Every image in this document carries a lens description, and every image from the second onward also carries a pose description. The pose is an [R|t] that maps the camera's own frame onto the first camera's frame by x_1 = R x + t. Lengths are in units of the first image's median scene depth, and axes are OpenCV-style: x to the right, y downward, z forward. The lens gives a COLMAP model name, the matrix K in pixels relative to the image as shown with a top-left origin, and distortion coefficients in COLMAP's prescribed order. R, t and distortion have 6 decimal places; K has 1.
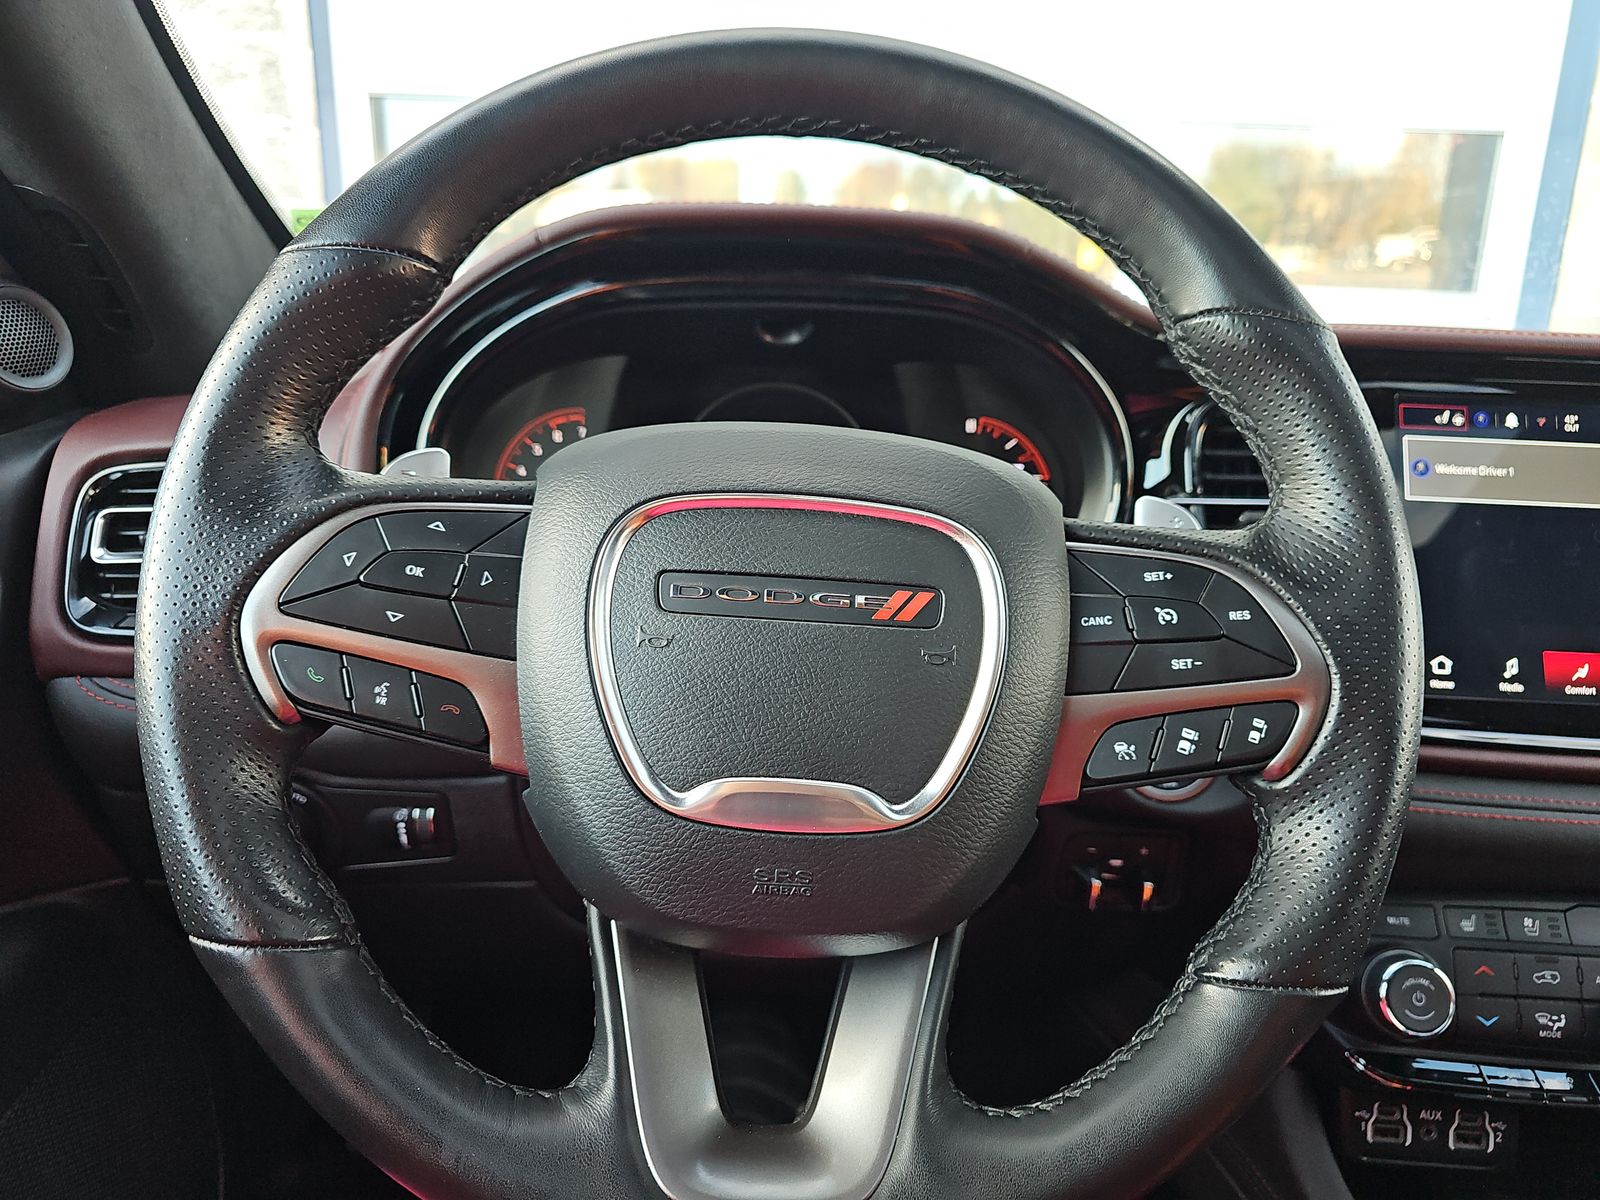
lens RADIAL K [[1172.0, 0, 800.0], [0, 1172.0, 600.0], [0, 0, 1]] dist [0.032912, 0.005153]
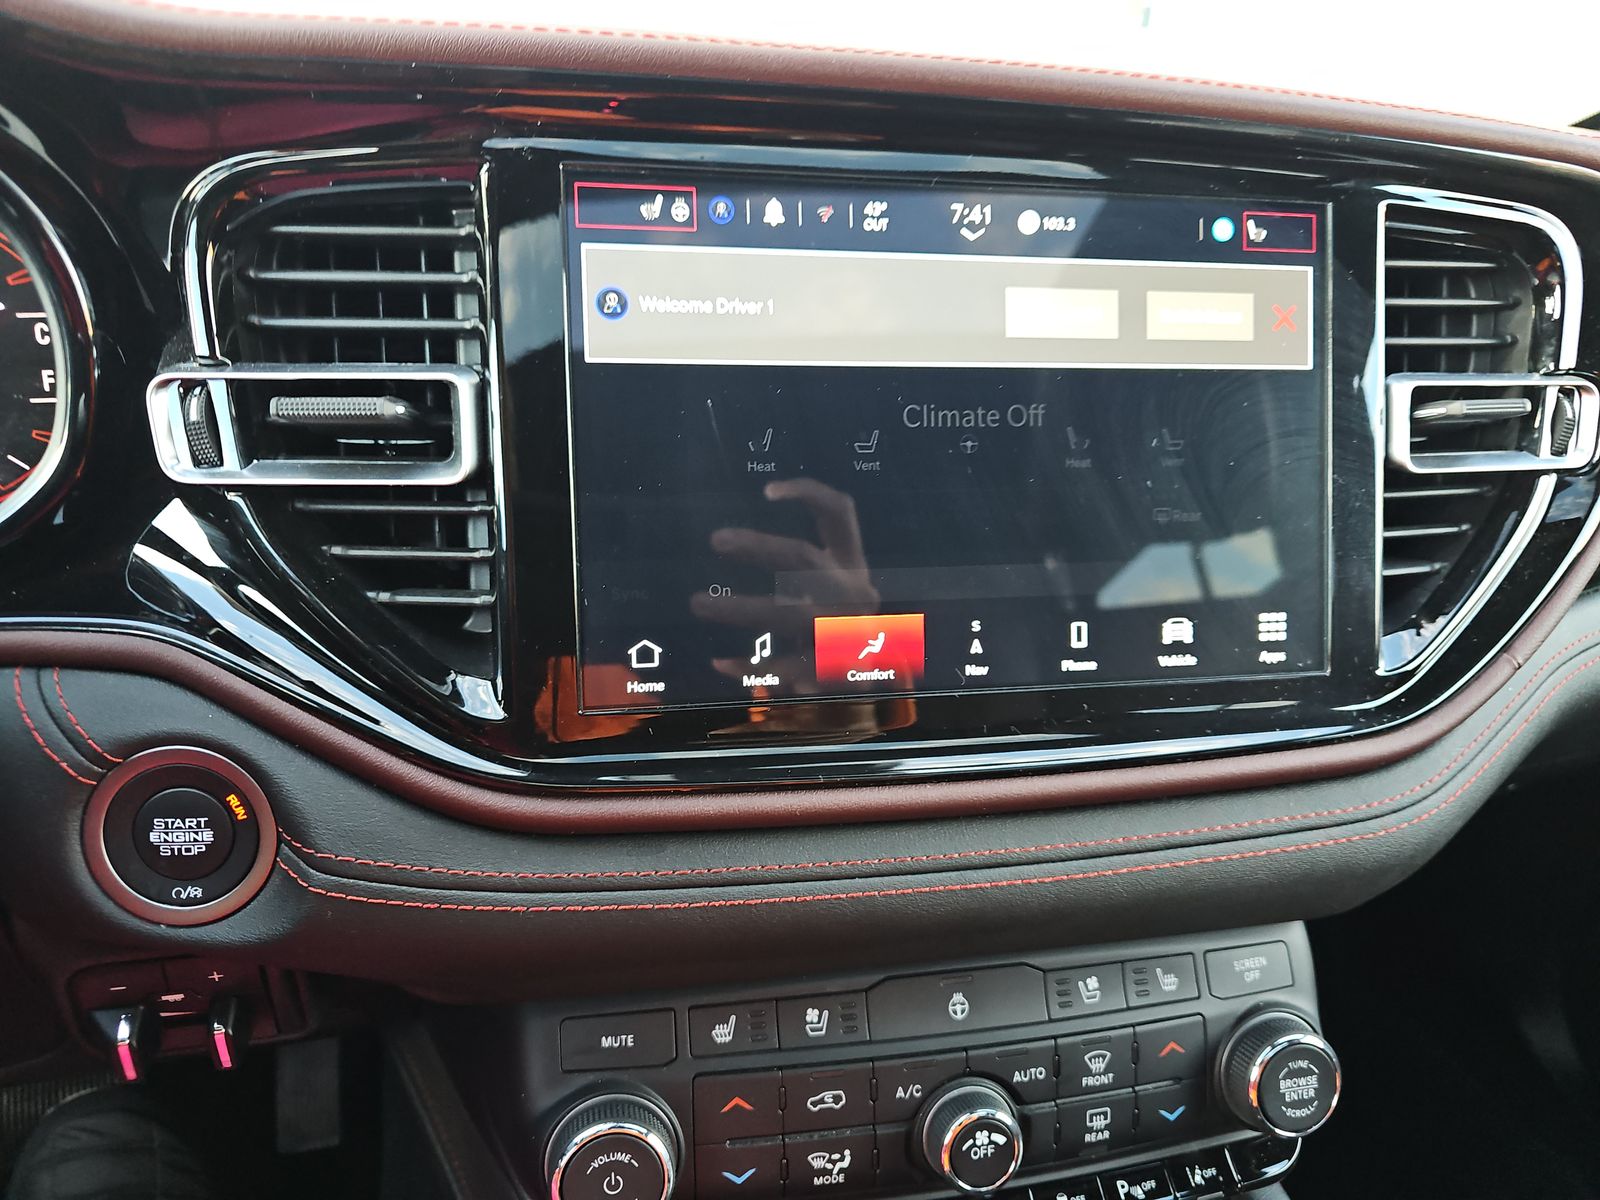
lens RADIAL K [[1172.0, 0, 800.0], [0, 1172.0, 600.0], [0, 0, 1]] dist [0.032912, 0.005153]
pose [[0.981354, -0.071207, 0.178531, 0.512878], [0.032352, 0.976786, 0.211761, -0.091241], [-0.189466, -0.202037, 0.960876, 0.431303]]
